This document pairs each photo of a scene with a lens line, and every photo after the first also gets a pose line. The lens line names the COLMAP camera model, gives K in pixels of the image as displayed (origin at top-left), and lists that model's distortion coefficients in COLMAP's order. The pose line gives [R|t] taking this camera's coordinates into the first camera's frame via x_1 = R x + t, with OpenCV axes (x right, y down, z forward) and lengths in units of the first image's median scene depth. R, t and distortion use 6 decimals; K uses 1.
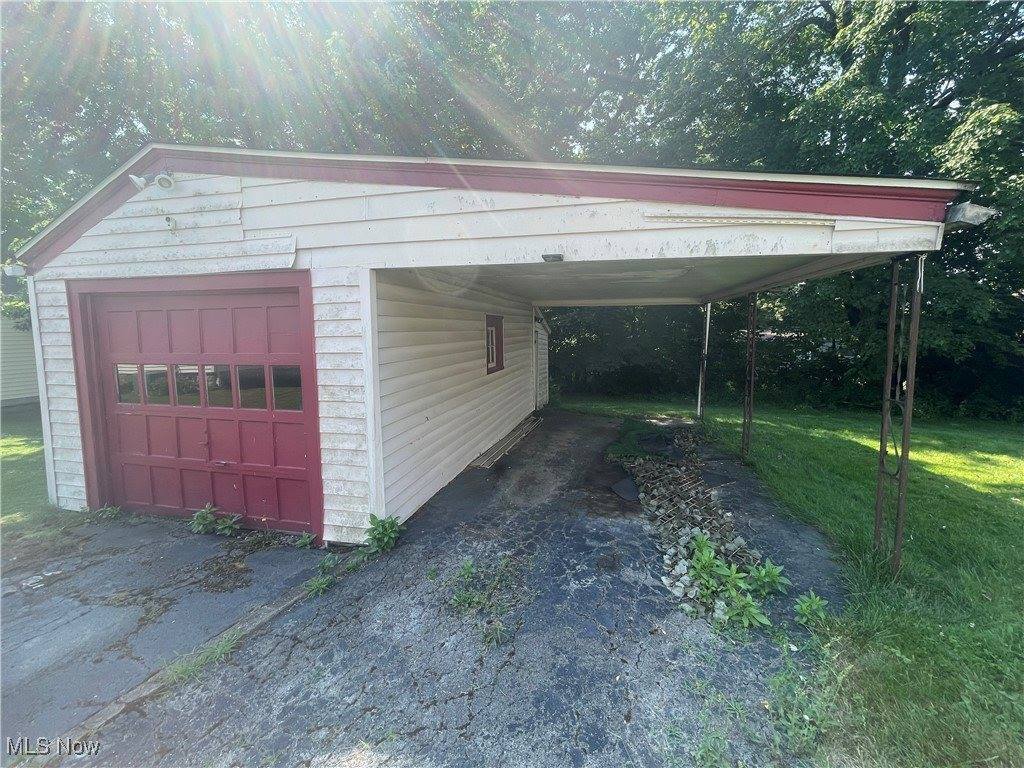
lens RADIAL K [[407.9, 0, 508.9], [0, 407.9, 383.5], [0, 0, 1]] dist [-0.011105, -0.000006]
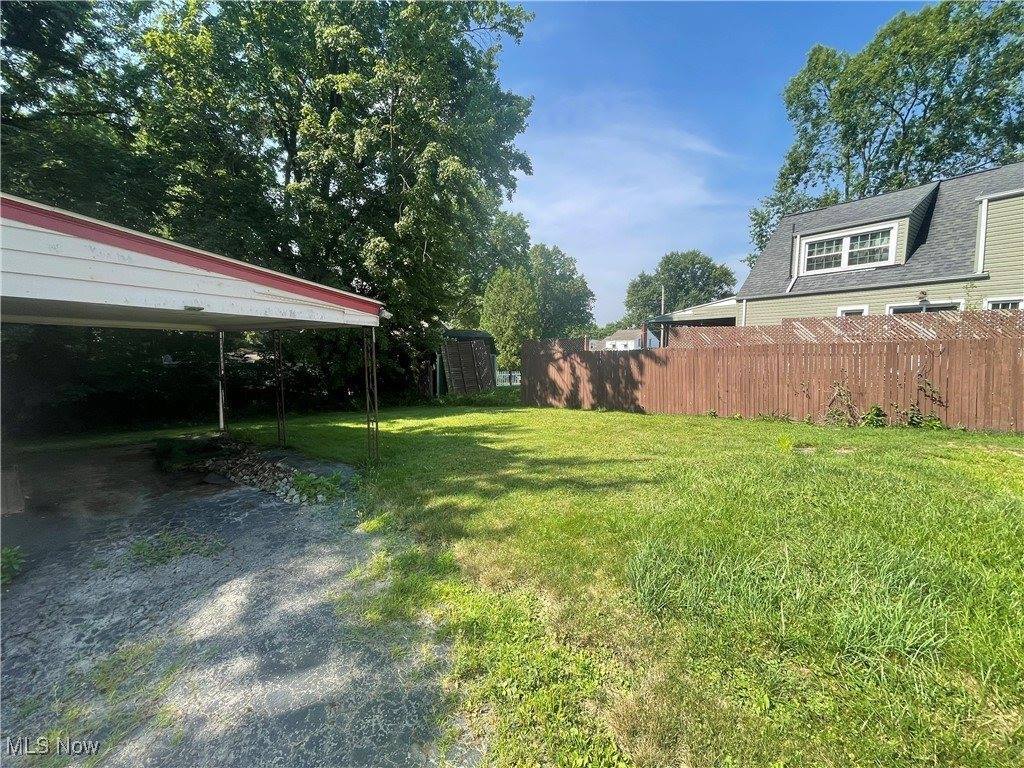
lens RADIAL K [[407.9, 0, 511.0], [0, 407.9, 383.2], [0, 0, 1]] dist [-0.011105, -0.000006]
pose [[0.388359, -0.055482, 0.919837, -0.817348], [0.105661, 0.994284, 0.015362, 0.059990], [-0.915431, 0.091224, 0.392001, -0.609853]]
